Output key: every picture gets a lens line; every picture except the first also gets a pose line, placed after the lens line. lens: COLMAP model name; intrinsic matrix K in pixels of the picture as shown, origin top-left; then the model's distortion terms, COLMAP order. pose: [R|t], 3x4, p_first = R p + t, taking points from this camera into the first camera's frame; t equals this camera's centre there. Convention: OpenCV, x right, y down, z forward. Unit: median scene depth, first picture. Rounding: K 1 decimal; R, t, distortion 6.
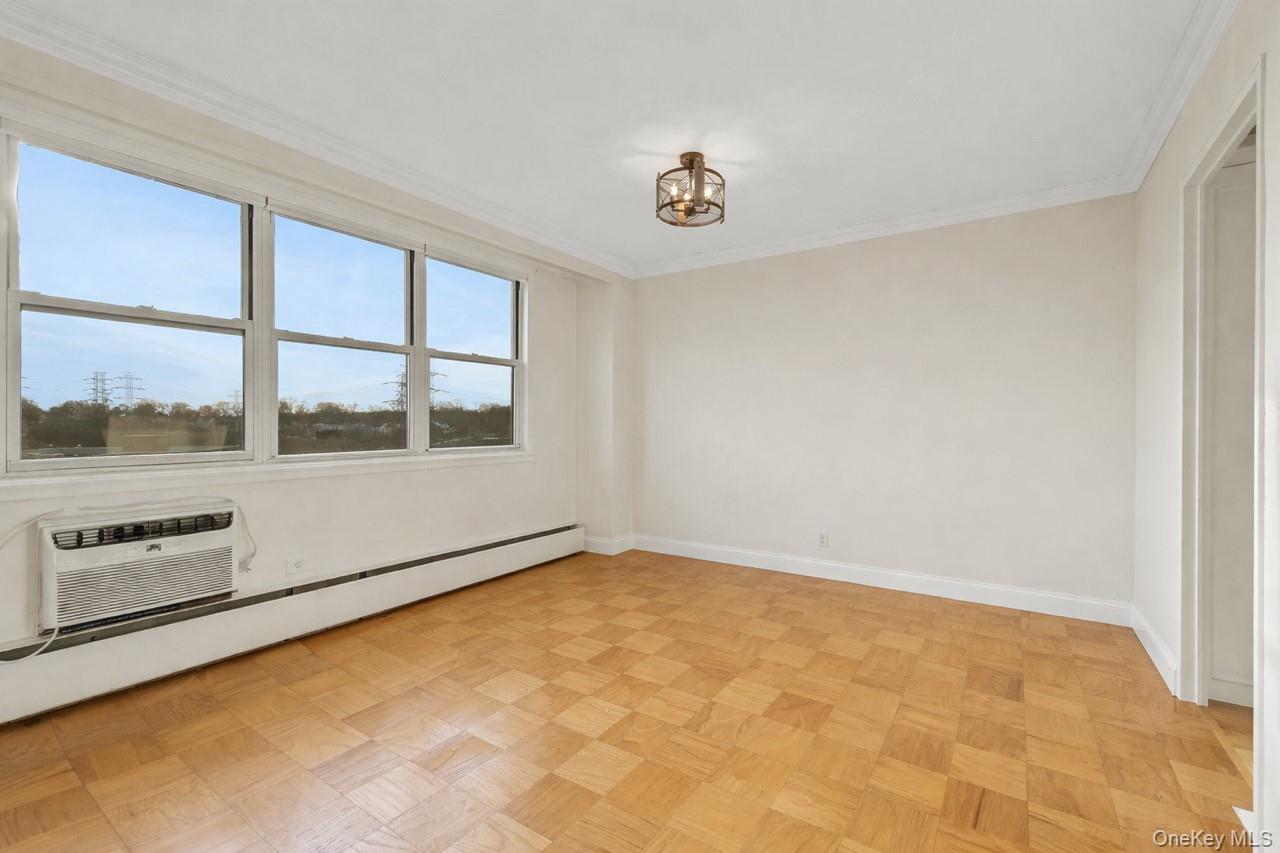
lens RADIAL K [[561.3, 0, 639.1], [0, 561.3, 413.8], [0, 0, 1]] dist [0.013724, 0.000231]
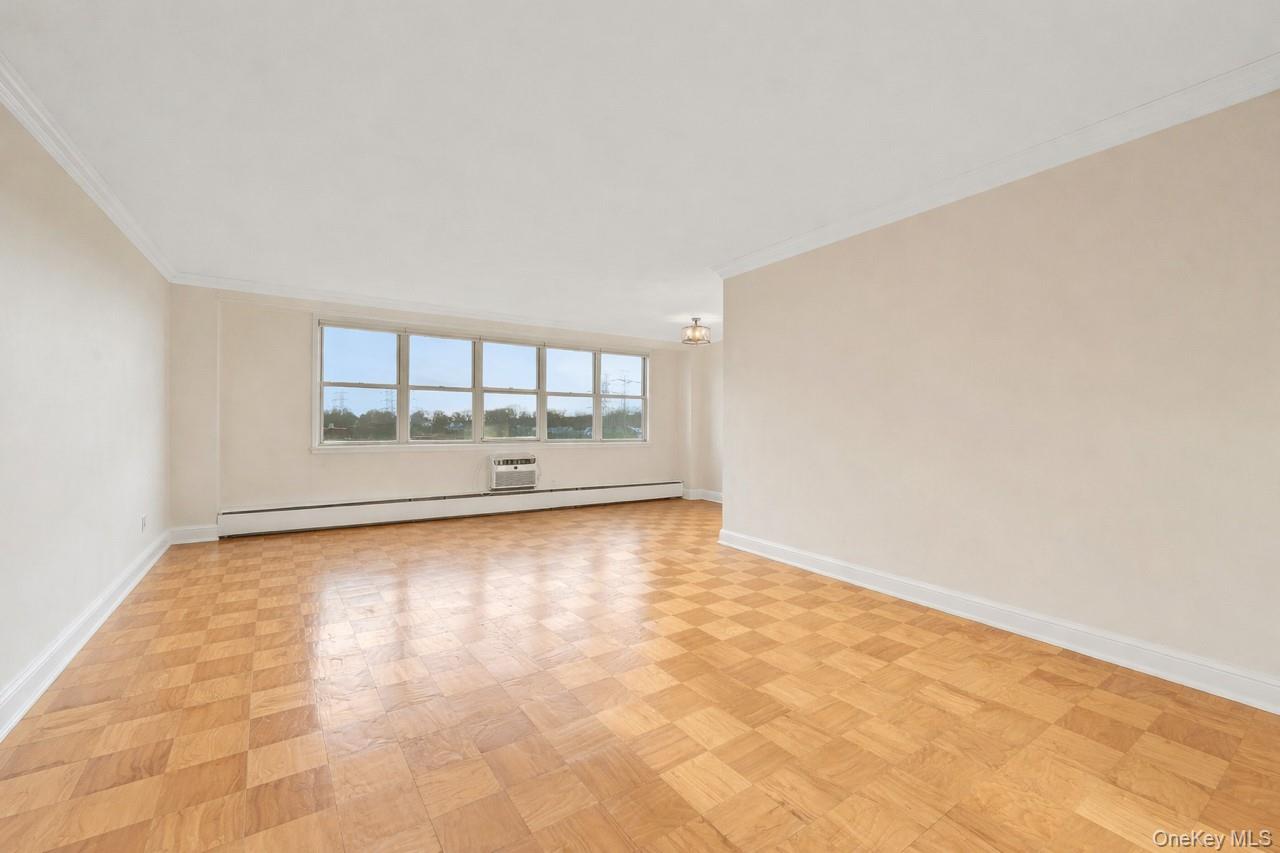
lens RADIAL K [[561.3, 0, 639.2], [0, 561.3, 422.2], [0, 0, 1]] dist [0.013724, 0.000231]
pose [[0.944802, 0.001279, -0.327639, 0.647217], [0.000917, 0.999978, 0.006549, -0.023459], [0.327641, -0.006488, 0.944780, -1.382666]]
